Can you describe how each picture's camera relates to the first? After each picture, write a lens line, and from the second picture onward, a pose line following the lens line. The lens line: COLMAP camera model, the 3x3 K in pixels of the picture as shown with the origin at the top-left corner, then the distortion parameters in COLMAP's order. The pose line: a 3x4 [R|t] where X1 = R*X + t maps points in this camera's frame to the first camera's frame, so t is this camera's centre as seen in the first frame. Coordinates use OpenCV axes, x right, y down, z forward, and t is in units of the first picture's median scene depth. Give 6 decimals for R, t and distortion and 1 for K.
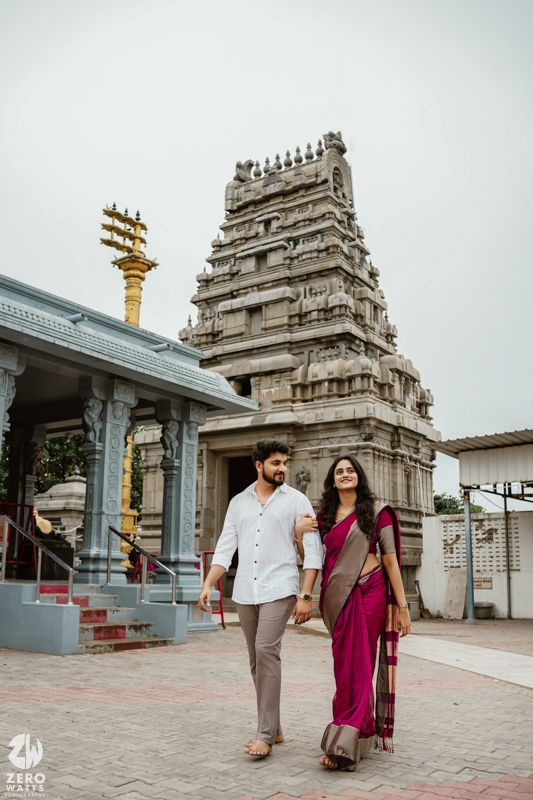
lens RADIAL K [[766.3, 0, 266.5], [0, 766.3, 400.0], [0, 0, 1]] dist [-0.190128, 0.211264]
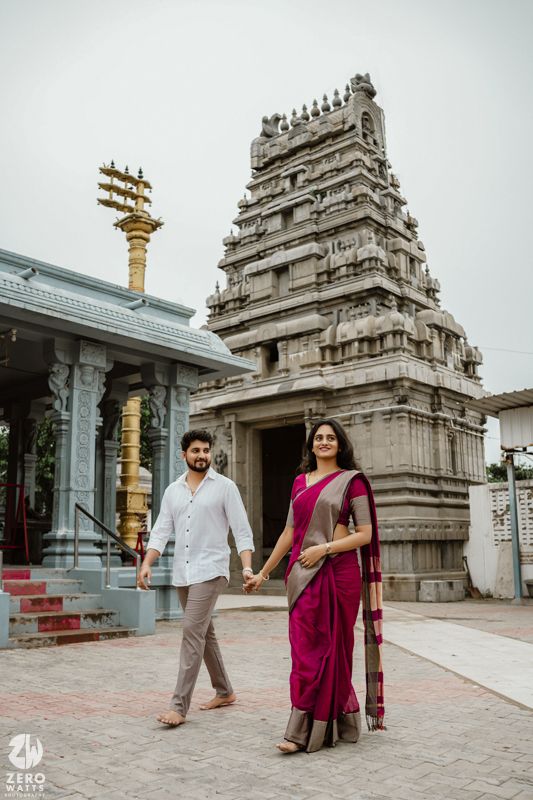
lens RADIAL K [[766.3, 0, 266.5], [0, 766.3, 400.0], [0, 0, 1]] dist [-0.190128, 0.211264]
pose [[0.992920, -0.042912, -0.110767, 0.069494], [0.045813, 0.998667, 0.023778, 0.019096], [0.109599, -0.028684, 0.993562, 0.079767]]
